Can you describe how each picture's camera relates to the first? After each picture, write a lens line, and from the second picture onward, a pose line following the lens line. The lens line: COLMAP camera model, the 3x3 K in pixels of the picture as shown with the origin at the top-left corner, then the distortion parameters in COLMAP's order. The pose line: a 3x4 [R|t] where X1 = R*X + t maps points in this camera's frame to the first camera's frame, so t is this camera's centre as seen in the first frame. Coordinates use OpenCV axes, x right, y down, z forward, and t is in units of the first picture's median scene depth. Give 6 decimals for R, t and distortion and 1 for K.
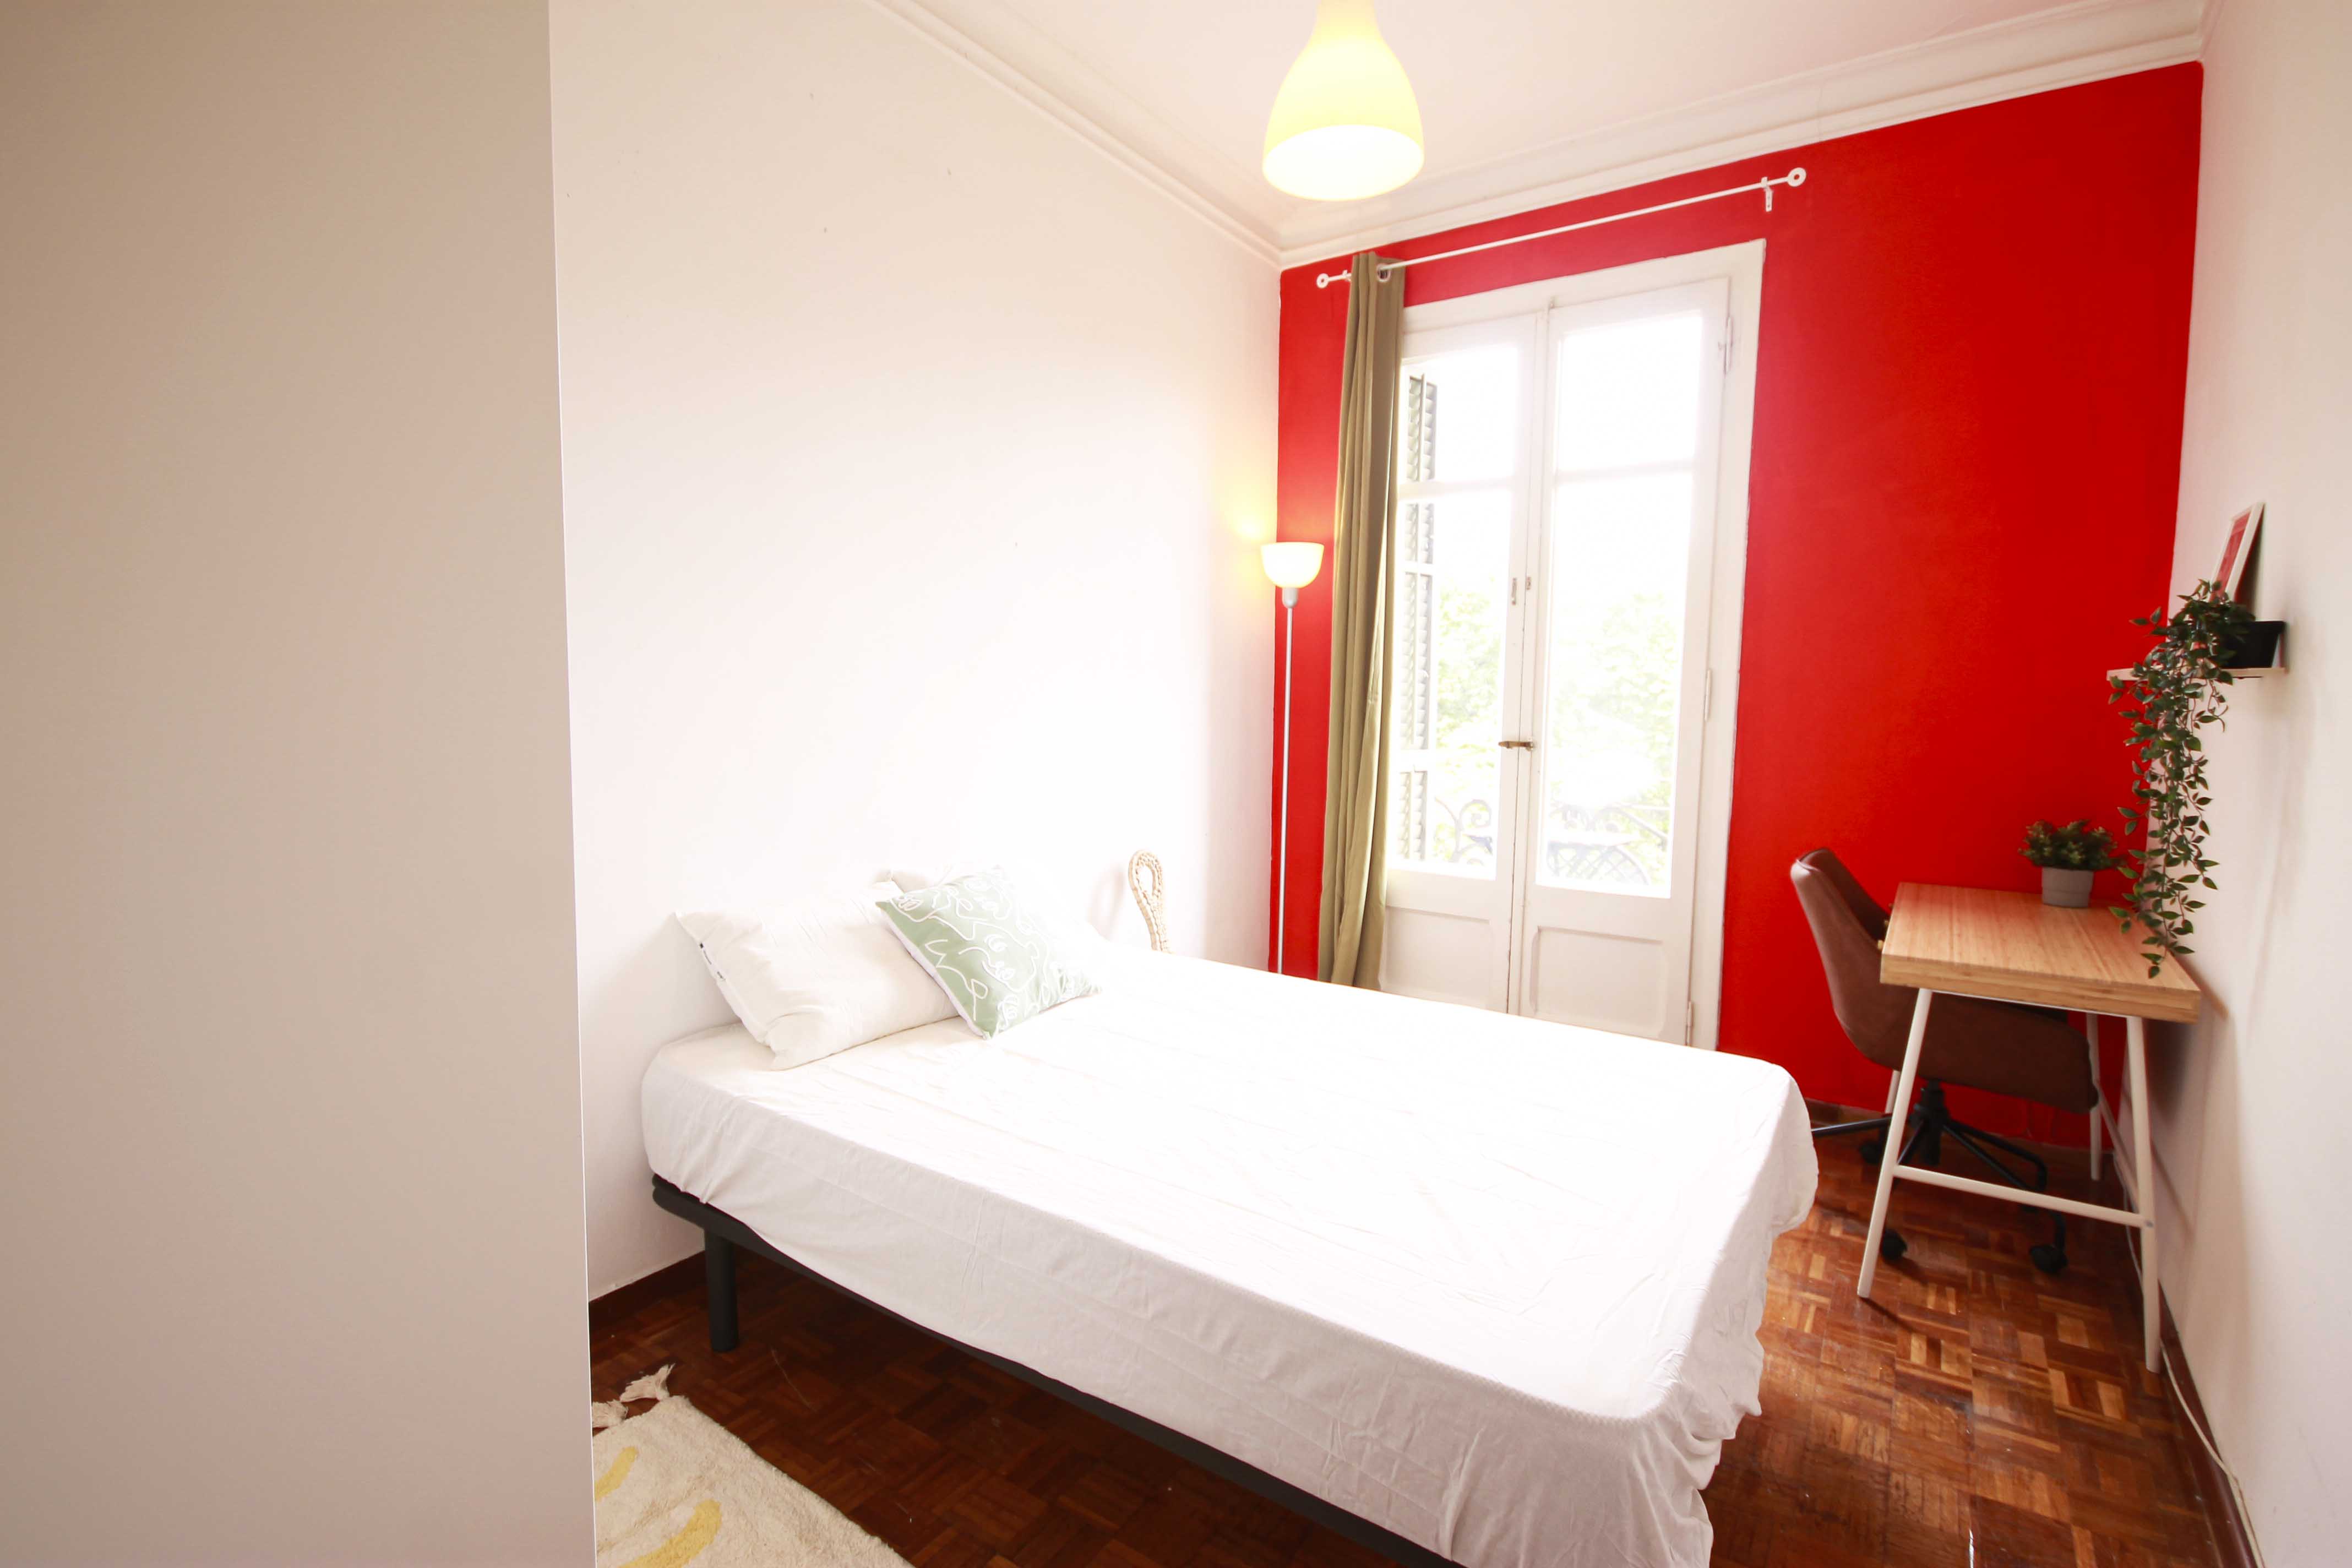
lens RADIAL K [[1112.3, 0, 1180.5], [0, 1112.3, 792.9], [0, 0, 1]] dist [0.000362, -0.000807]
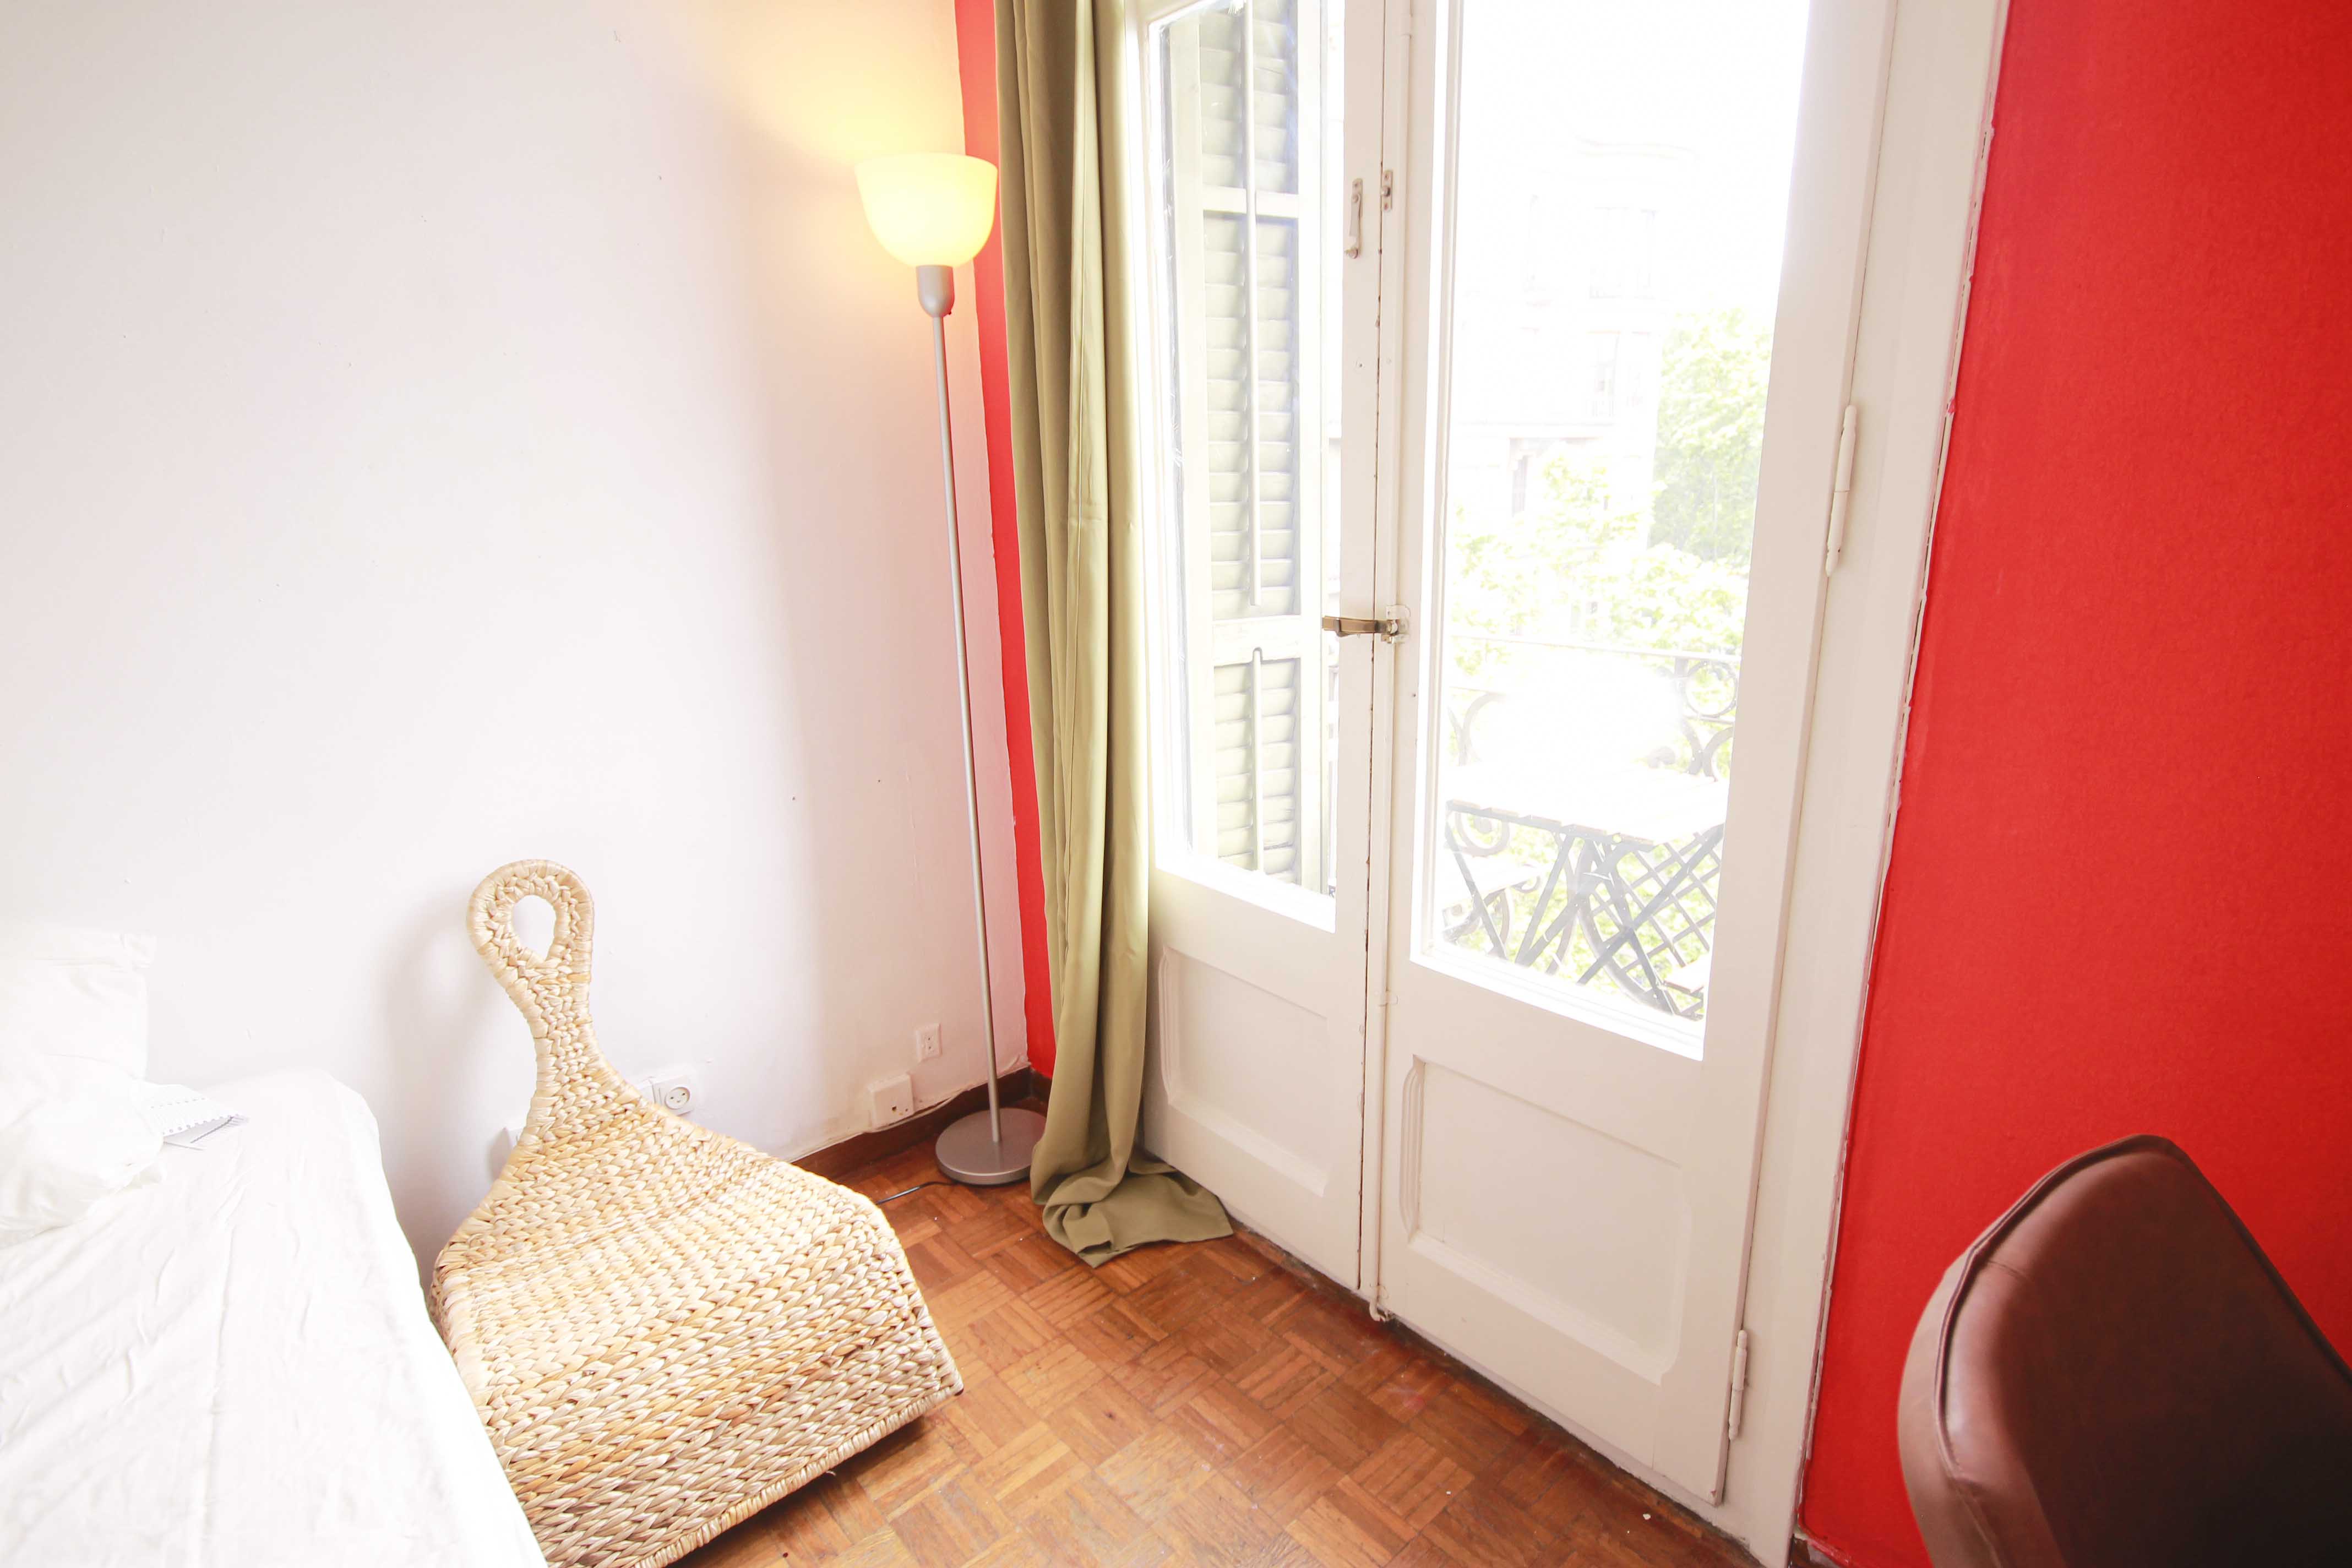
lens RADIAL K [[1172.0, 0, 1183.8], [0, 1172.0, 790.1], [0, 0, 1]] dist [-0.000642, -0.000243]
pose [[0.966163, 0.030121, -0.256166, 0.515987], [0.014250, 0.985408, 0.169613, -0.085411], [0.257537, -0.167524, 0.951636, 0.840005]]
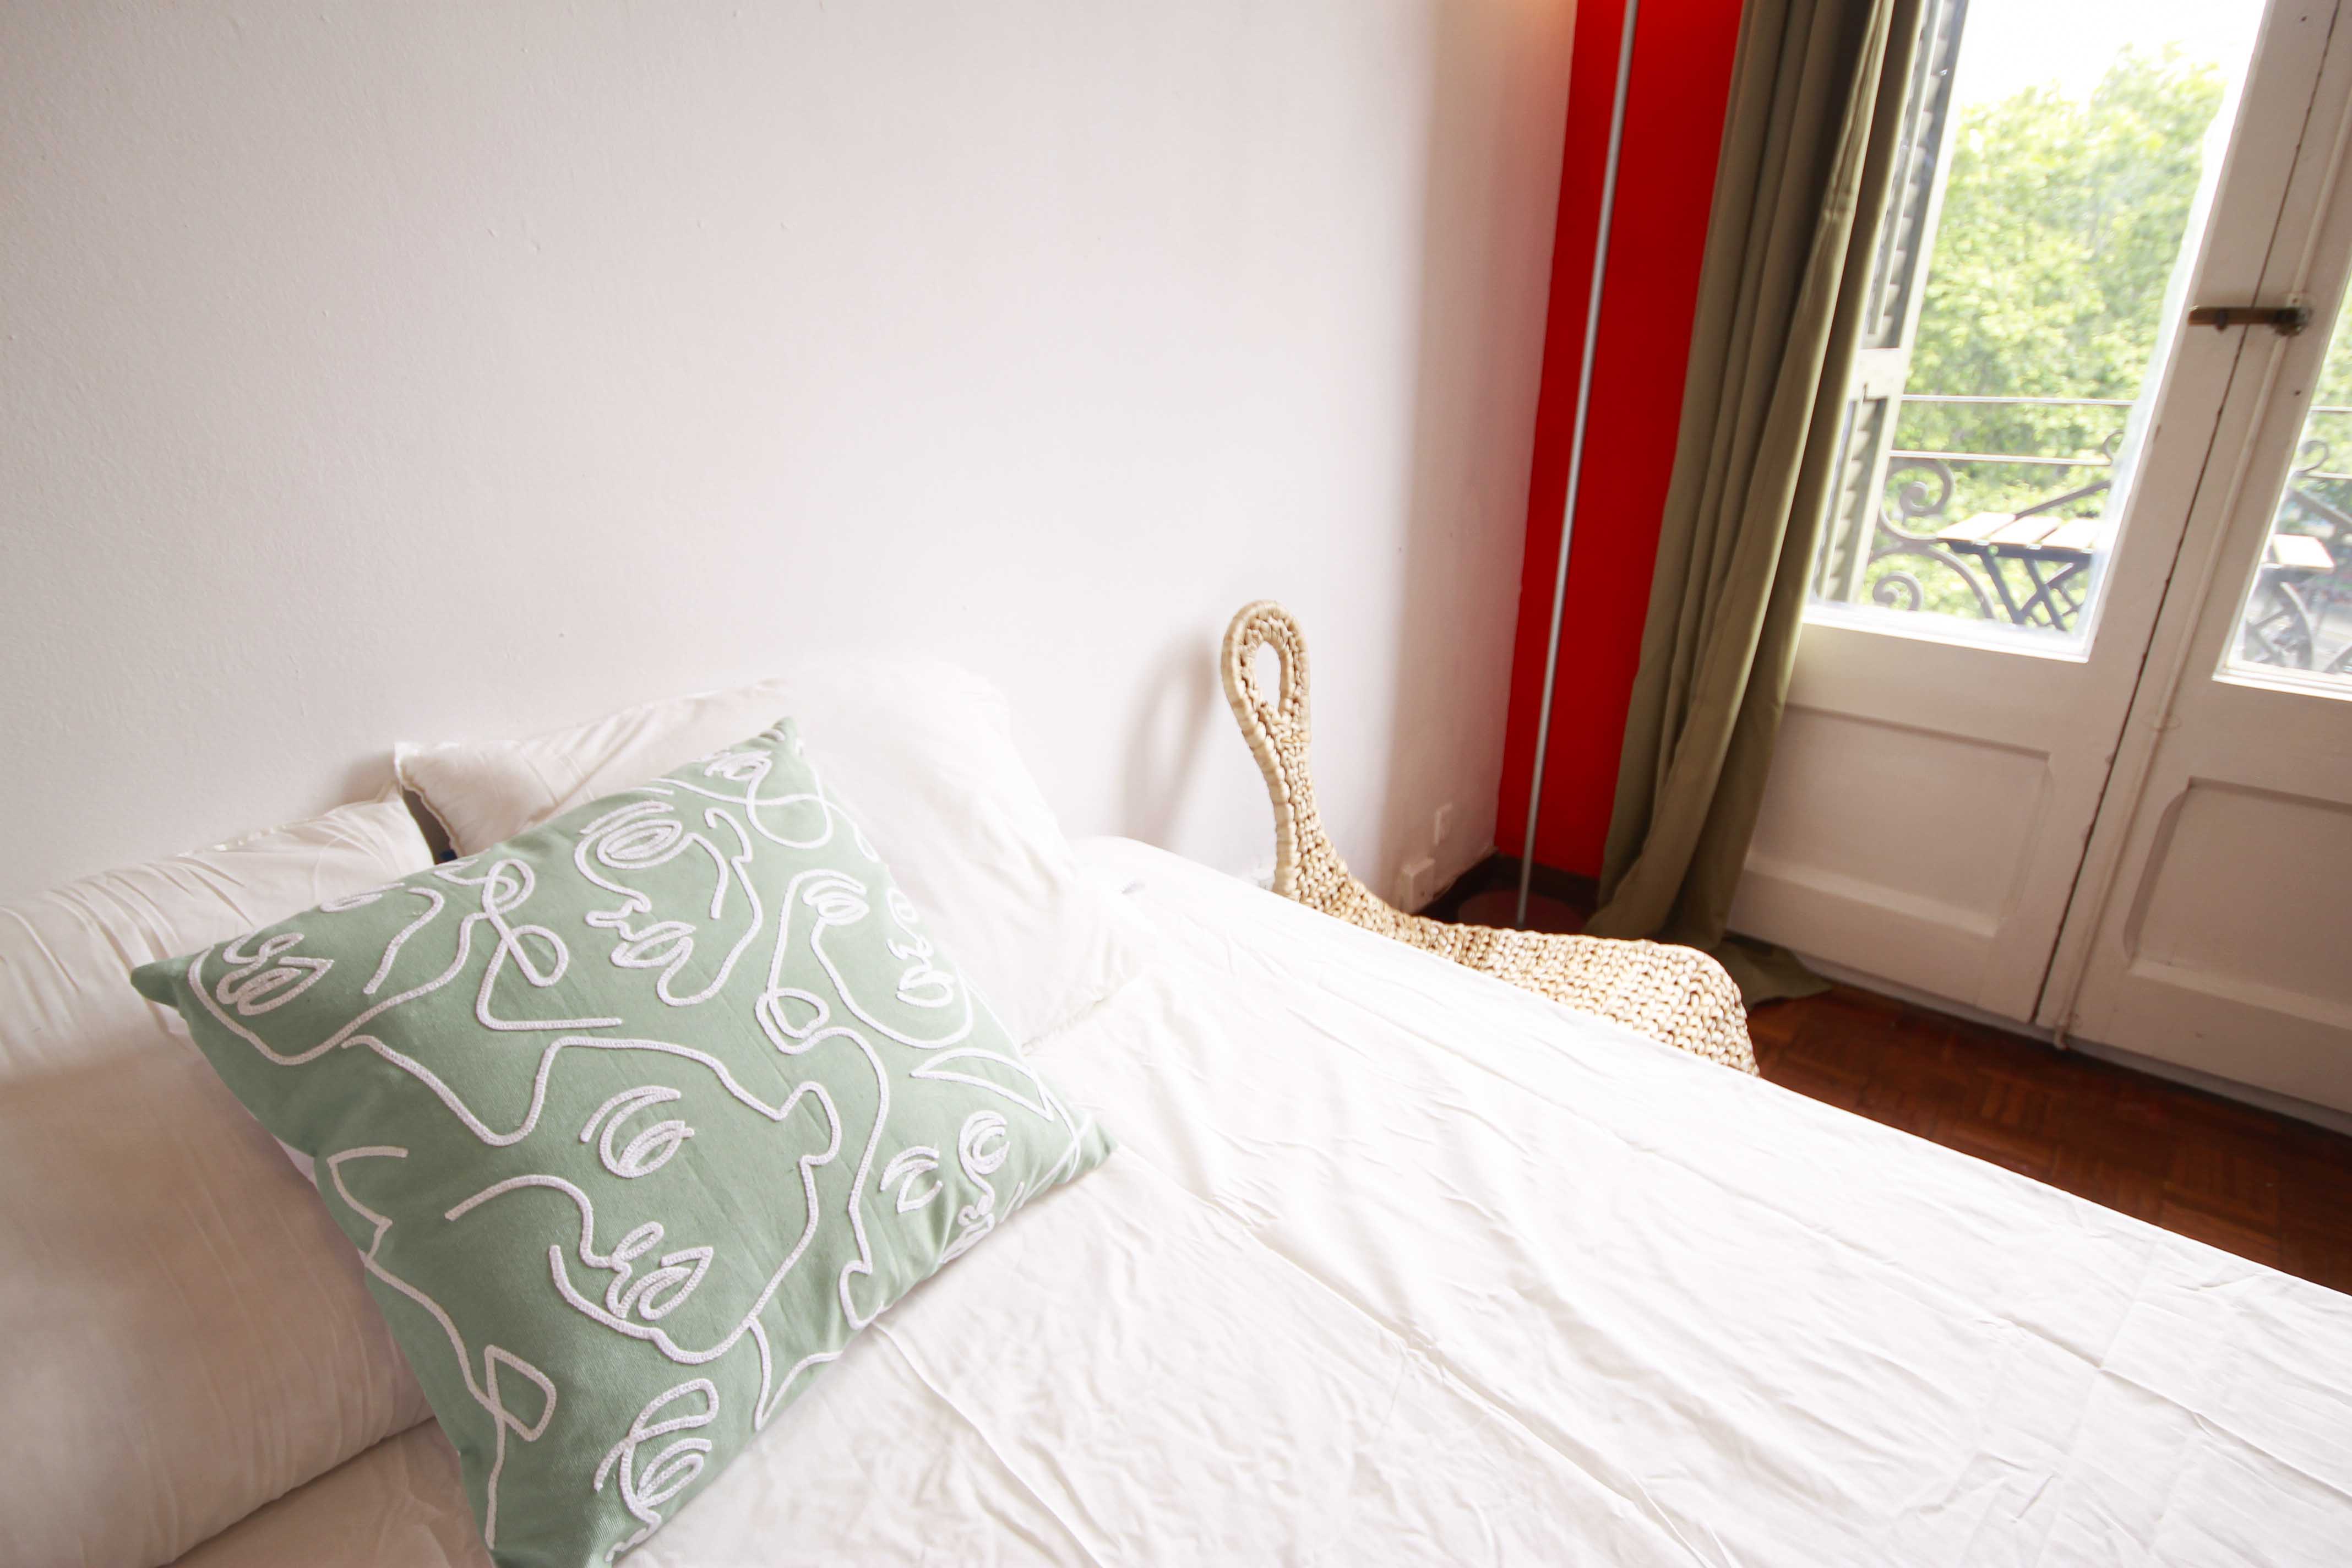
lens RADIAL K [[1172.0, 0, 1183.8], [0, 1172.0, 790.1], [0, 0, 1]] dist [-0.000642, -0.000243]
pose [[0.994509, 0.020949, -0.102528, -0.021524], [0.009390, 0.957940, 0.286814, -0.010481], [0.104224, -0.286202, 0.952484, 0.788721]]
